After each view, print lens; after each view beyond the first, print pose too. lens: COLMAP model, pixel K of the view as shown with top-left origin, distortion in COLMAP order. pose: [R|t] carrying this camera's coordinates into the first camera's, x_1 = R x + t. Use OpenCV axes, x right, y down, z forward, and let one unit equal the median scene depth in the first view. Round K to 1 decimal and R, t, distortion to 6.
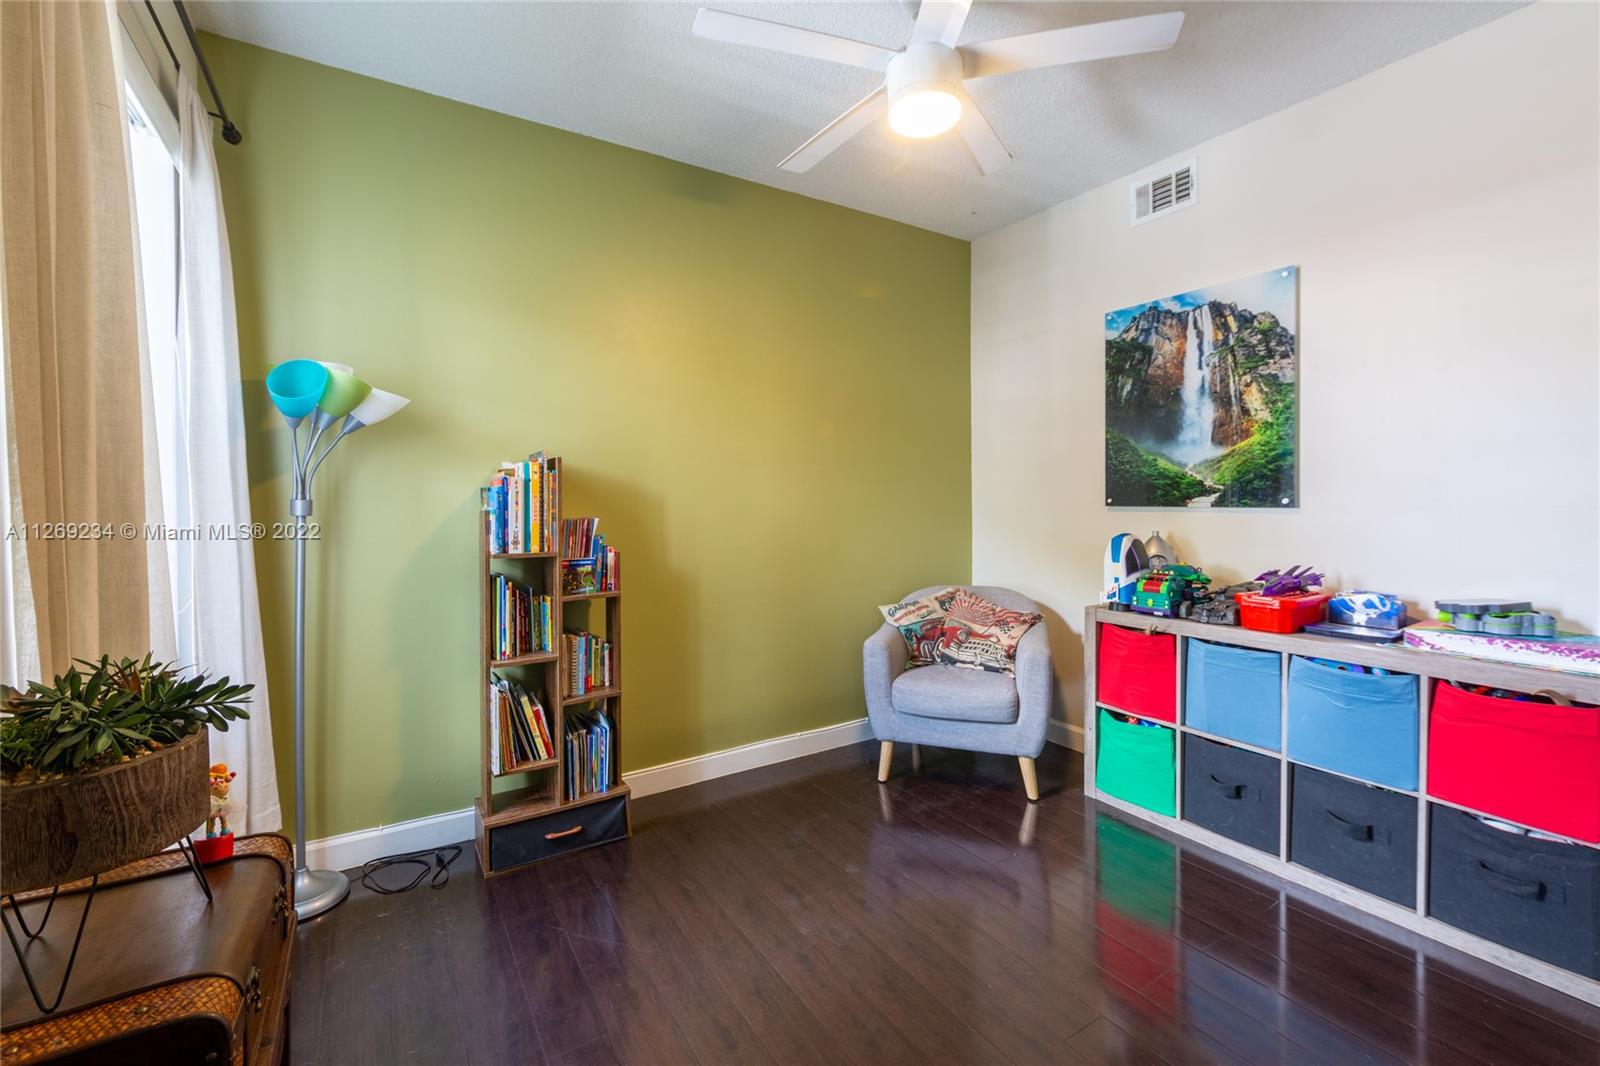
lens RADIAL K [[676.7, 0, 809.4], [0, 676.7, 505.1], [0, 0, 1]] dist [0.002318, -0.003546]
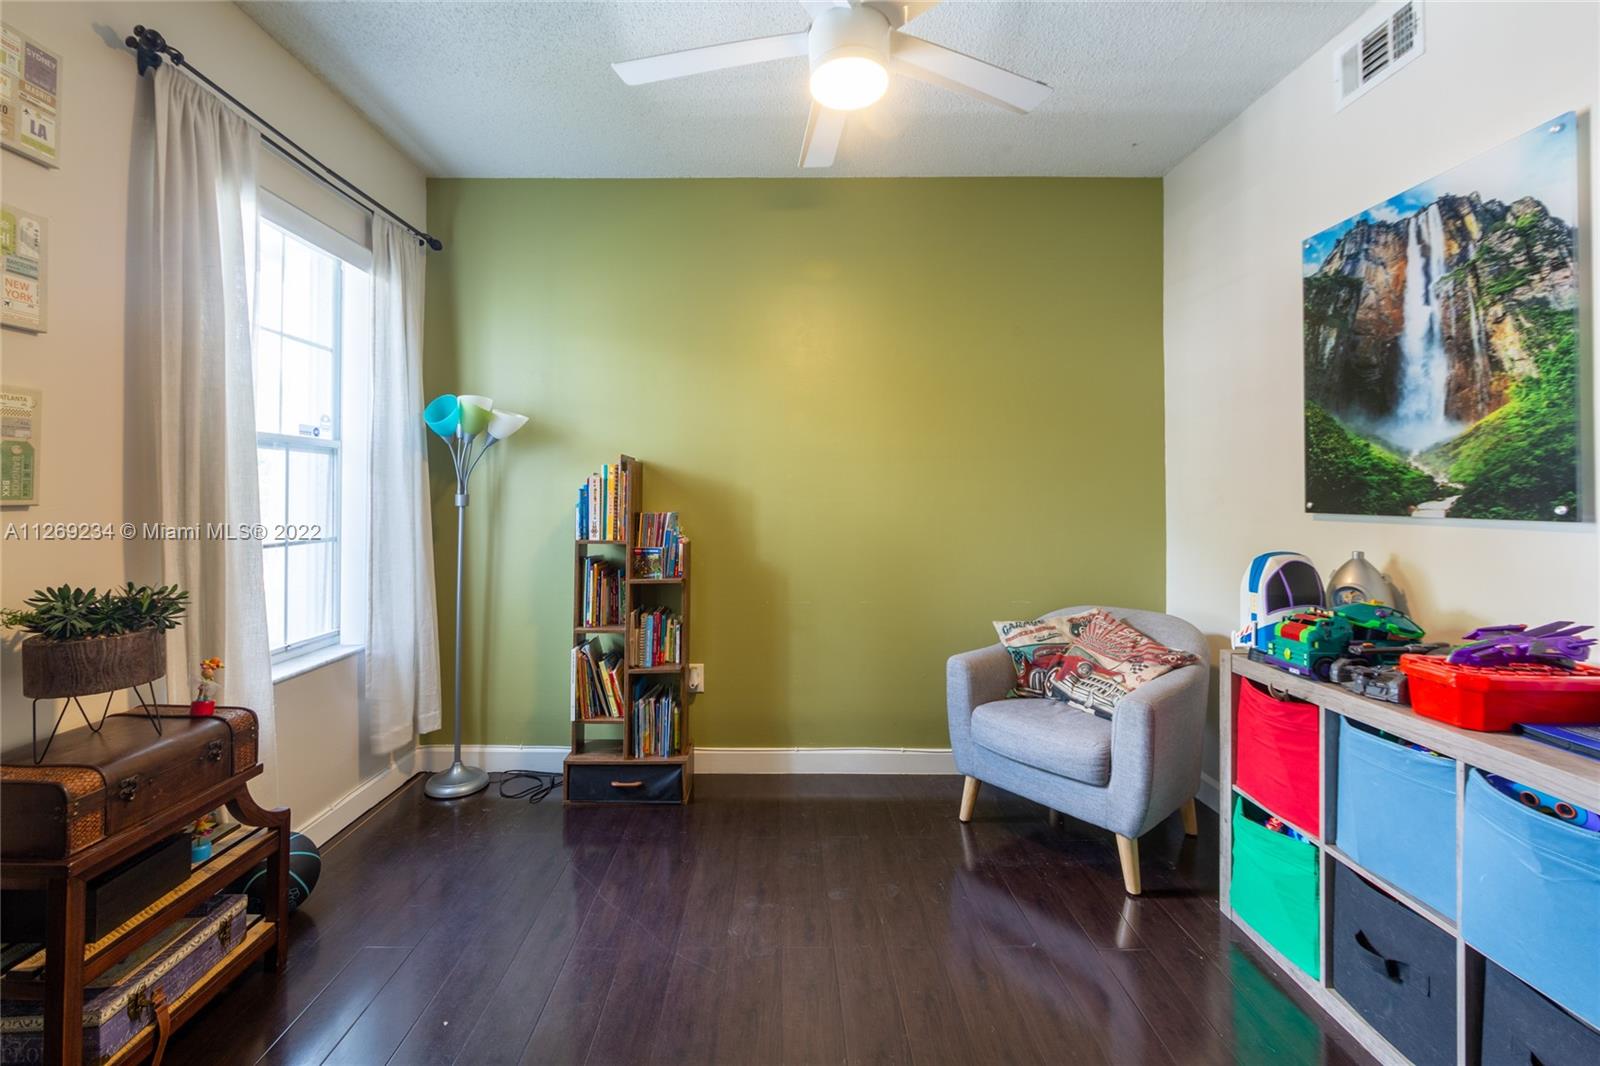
lens RADIAL K [[687.2, 0, 791.0], [0, 687.2, 486.7], [0, 0, 1]] dist [-0.001993, -0.000336]
pose [[0.843355, 0.002827, -0.537350, 0.421512], [-0.015038, 0.999719, -0.018342, -0.005134], [0.537147, 0.023549, 0.843160, 0.126552]]
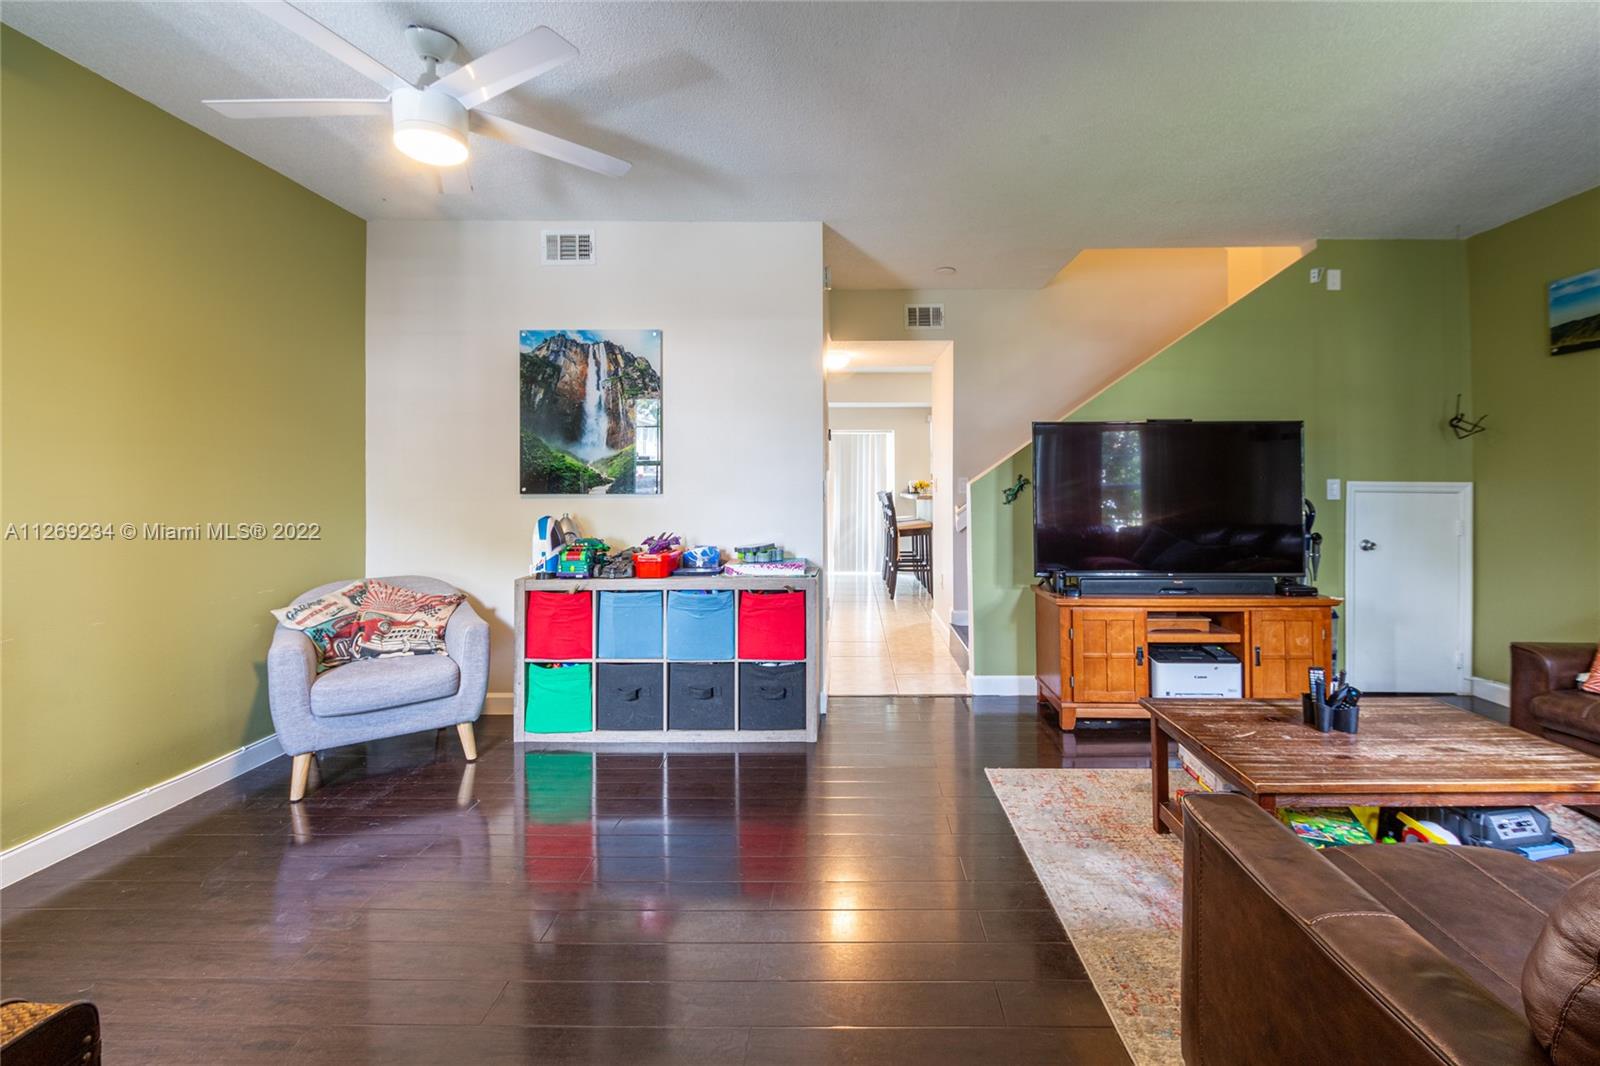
lens RADIAL K [[679.4, 0, 847.2], [0, 679.4, 478.8], [0, 0, 1]] dist [0.000920, -0.000401]
pose [[0.541897, 0.009203, 0.840394, -0.276566], [0.011006, 0.999777, -0.018046, 0.002521], [-0.840373, 0.019028, 0.541675, -0.127309]]
